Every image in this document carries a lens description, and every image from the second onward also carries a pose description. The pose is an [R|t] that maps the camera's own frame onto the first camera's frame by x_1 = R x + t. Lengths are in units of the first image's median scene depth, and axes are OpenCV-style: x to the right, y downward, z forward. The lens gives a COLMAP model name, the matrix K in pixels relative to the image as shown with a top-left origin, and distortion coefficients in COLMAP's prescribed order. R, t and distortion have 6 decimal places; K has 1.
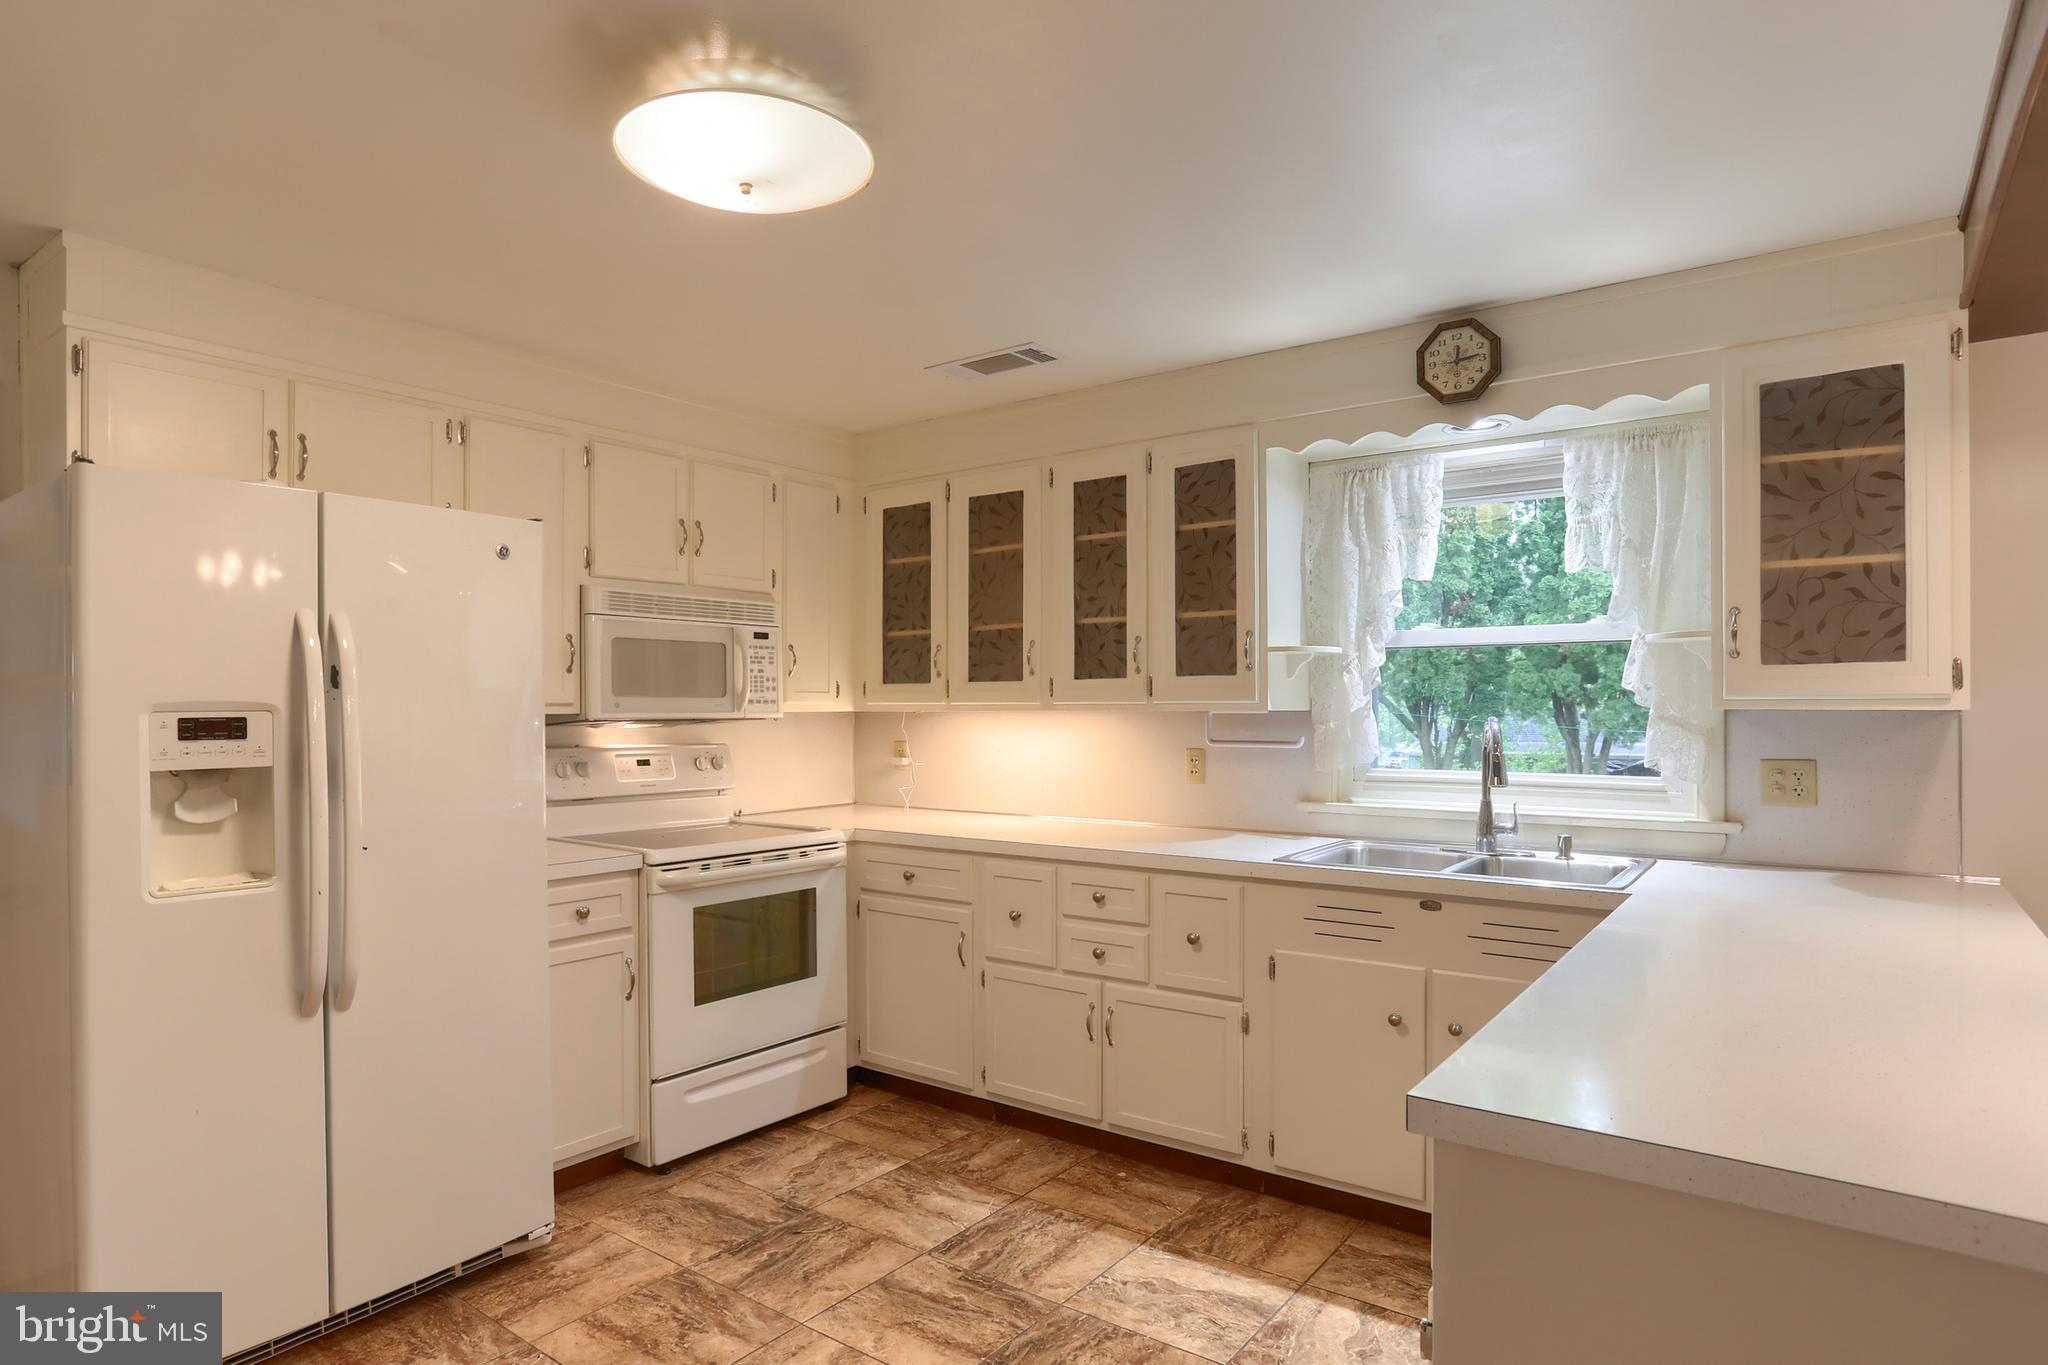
lens RADIAL K [[1133.7, 0, 1004.1], [0, 1133.7, 702.4], [0, 0, 1]] dist [-0.067783, 0.042769]
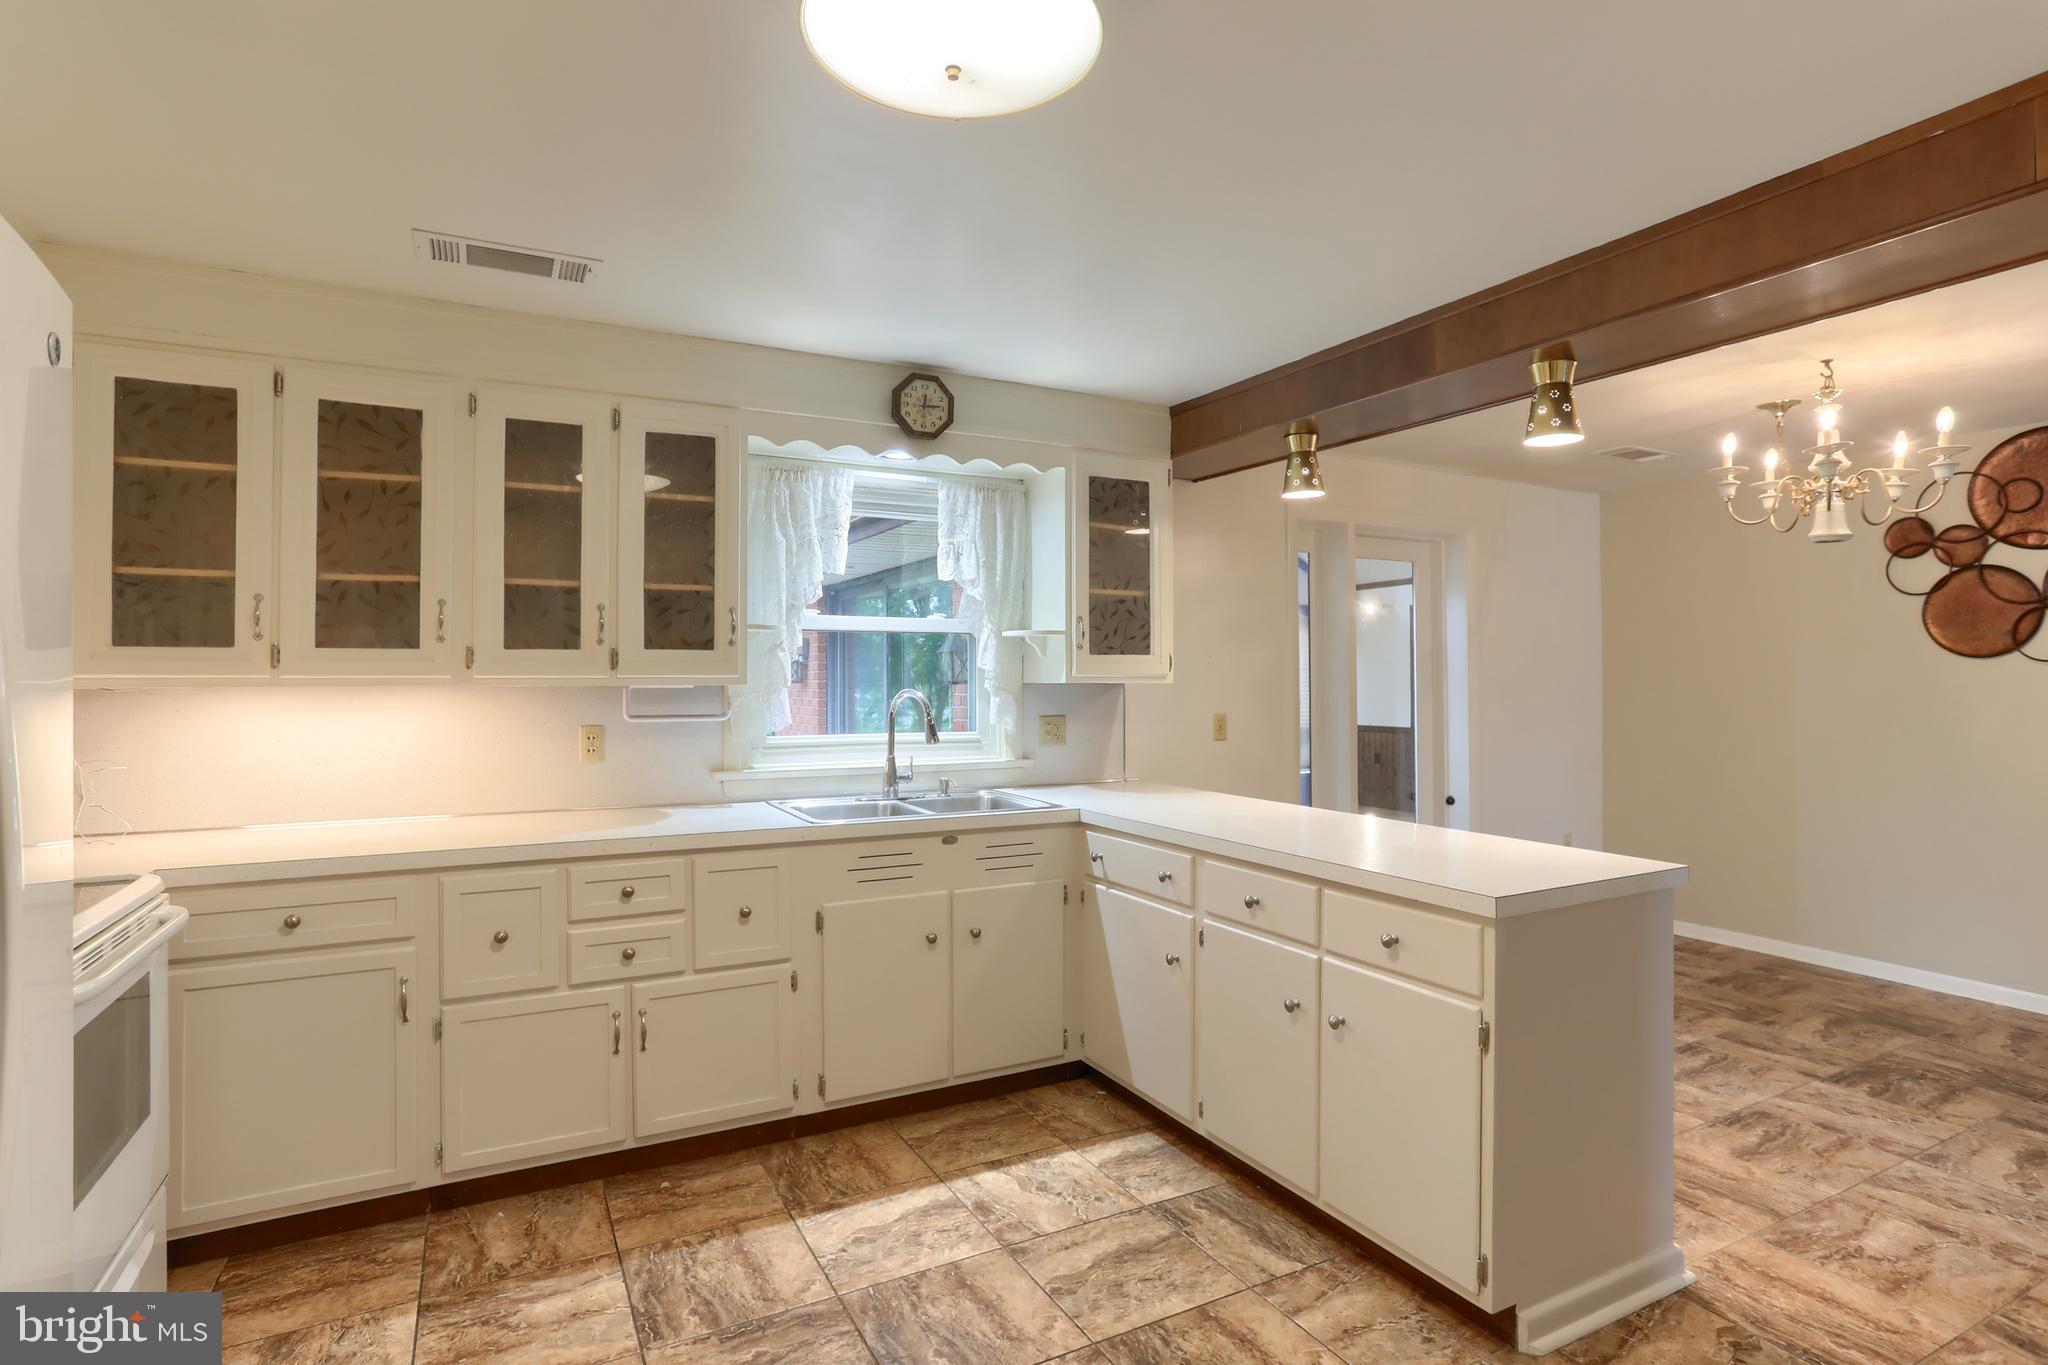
lens RADIAL K [[1039.0, 0, 1032.1], [0, 1039.0, 664.9], [0, 0, 1]] dist [-0.054428, 0.031922]
pose [[0.415198, 0.012839, 0.909641, -0.587230], [-0.003957, 0.999916, -0.012307, -0.000836], [-0.909723, 0.001510, 0.415214, 0.398728]]
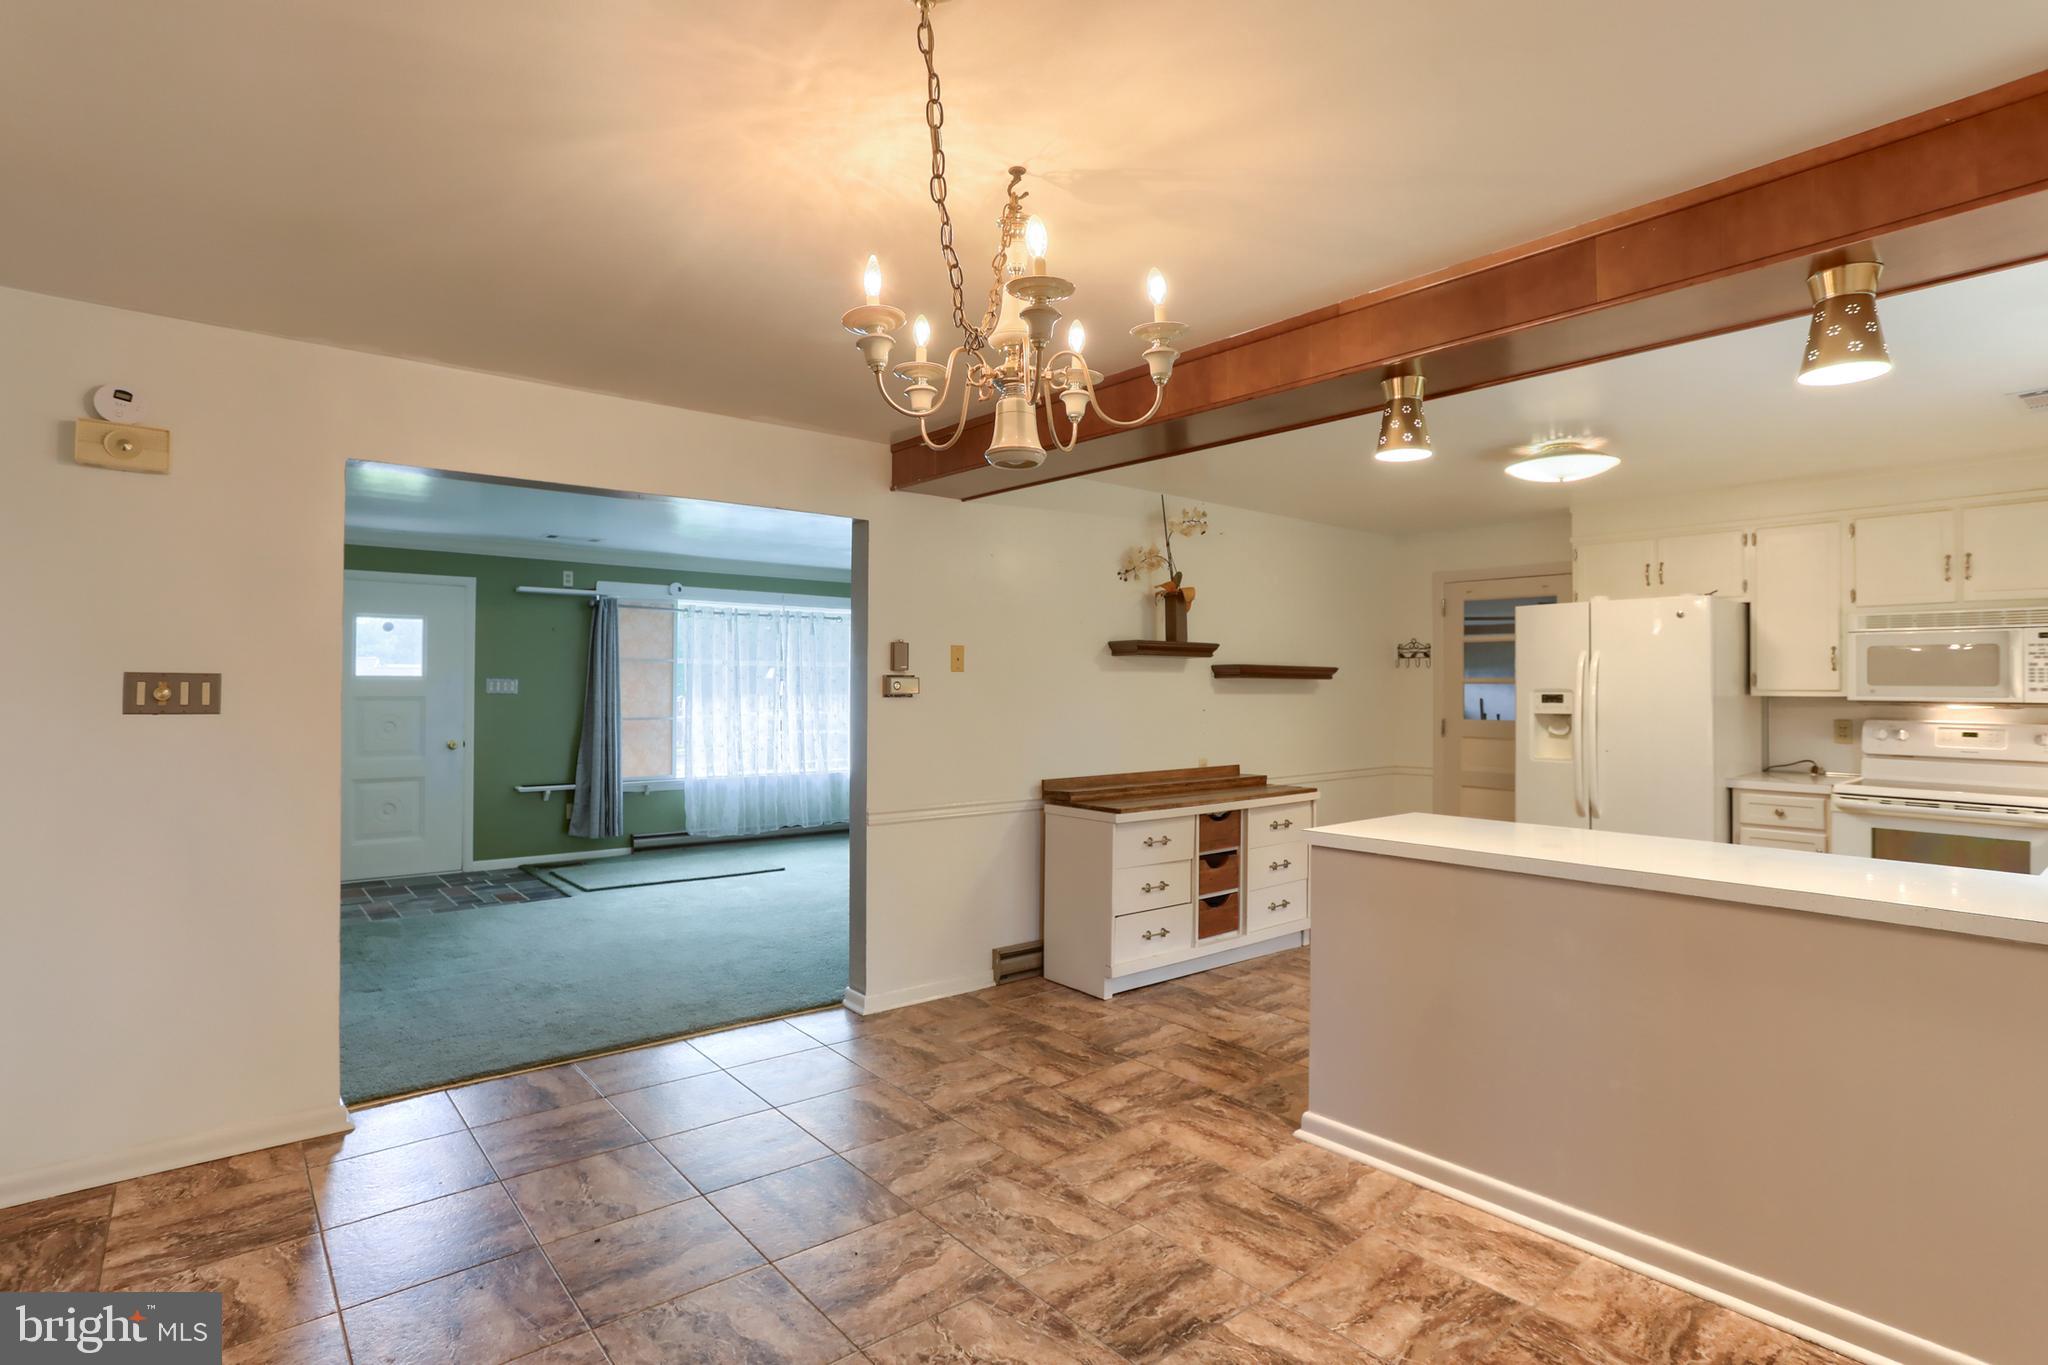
lens RADIAL K [[1026.1, 0, 1023.9], [0, 1026.1, 672.8], [0, 0, 1]] dist [-0.058860, 0.031272]
pose [[-0.229056, -0.011468, -0.973346, 1.403154], [-0.001160, 0.999933, -0.011509, -0.006246], [0.973412, -0.001507, -0.229054, 0.230238]]
